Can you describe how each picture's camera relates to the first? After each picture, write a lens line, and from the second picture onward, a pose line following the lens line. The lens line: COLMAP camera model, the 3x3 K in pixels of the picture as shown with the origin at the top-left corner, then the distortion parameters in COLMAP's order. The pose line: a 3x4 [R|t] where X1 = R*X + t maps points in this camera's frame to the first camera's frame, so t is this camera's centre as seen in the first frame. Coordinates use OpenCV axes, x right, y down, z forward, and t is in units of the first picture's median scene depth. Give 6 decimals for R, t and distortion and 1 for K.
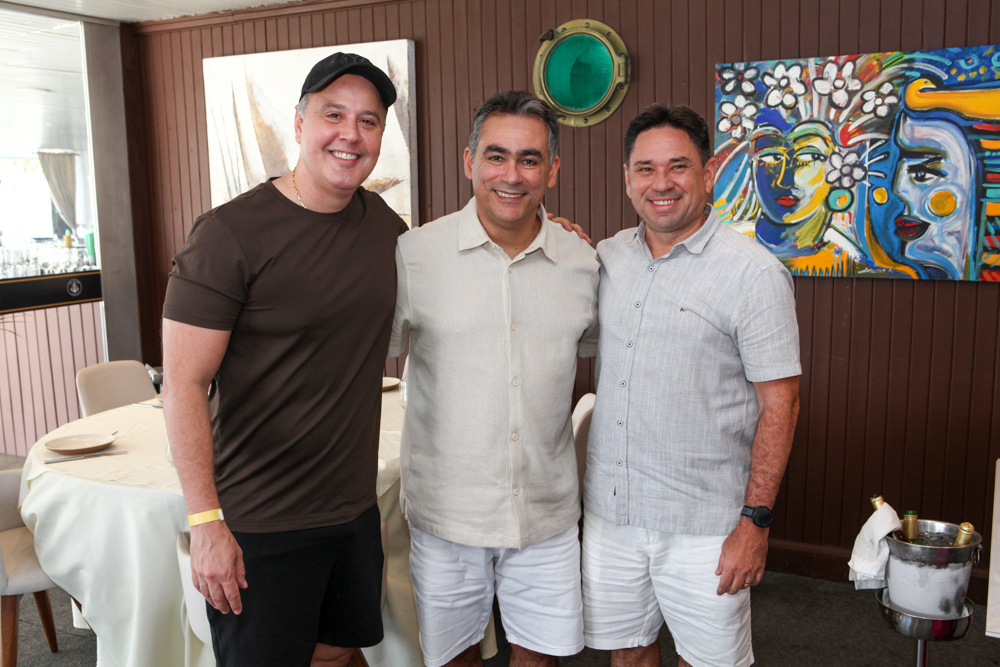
lens RADIAL K [[968.5, 0, 500.0], [0, 968.5, 333.5], [0, 0, 1]] dist [-0.110545, 0.186825]
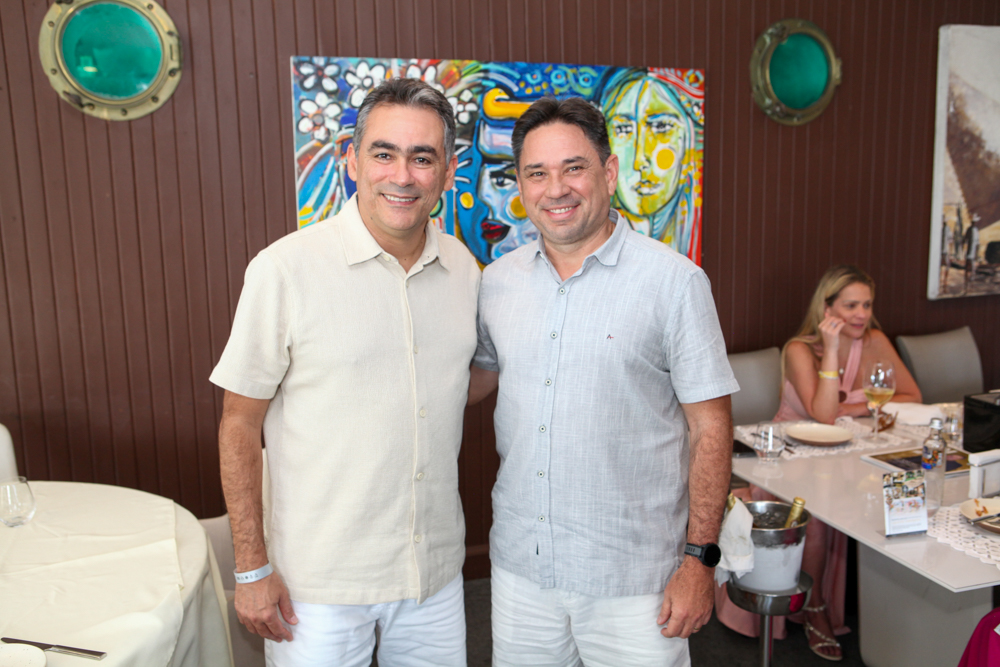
lens RADIAL K [[912.7, 0, 500.0], [0, 912.7, 333.5], [0, 0, 1]] dist [-0.058339, 0.008863]
pose [[0.691740, -0.110638, 0.713621, -0.284167], [0.111060, 0.992737, 0.046257, -0.043610], [-0.713555, 0.047257, 0.699003, 0.295459]]
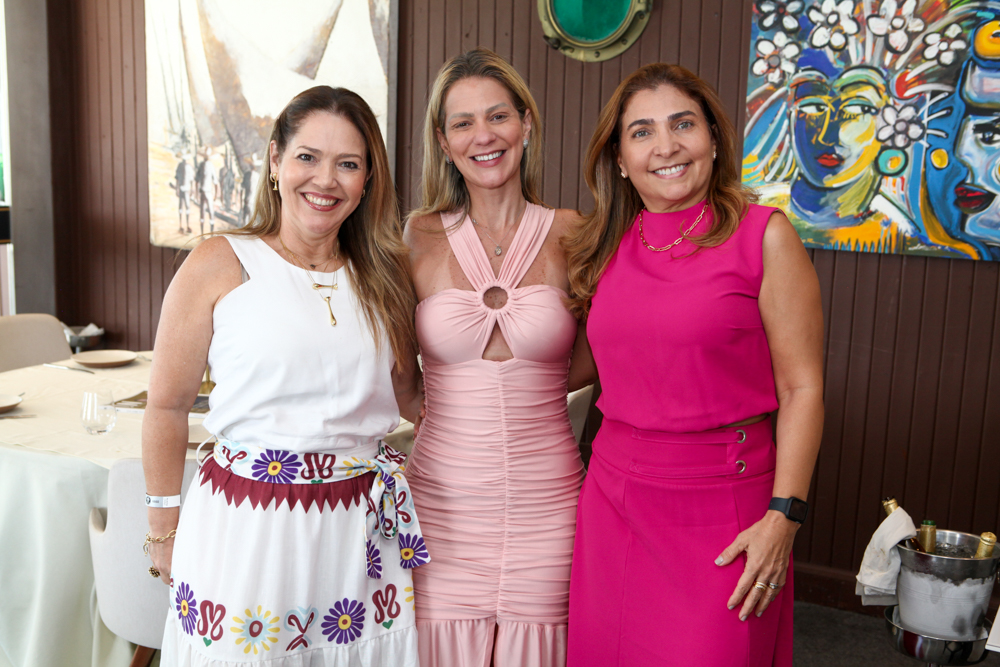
lens RADIAL K [[1209.2, 0, 500.0], [0, 1209.2, 333.5], [0, 0, 1]] dist [-0.077460, 0.219398]
pose [[0.998888, 0.047091, -0.002132, 0.020294], [-0.047055, 0.998788, 0.014409, 0.012352], [0.002808, -0.014292, 0.999894, -0.061252]]
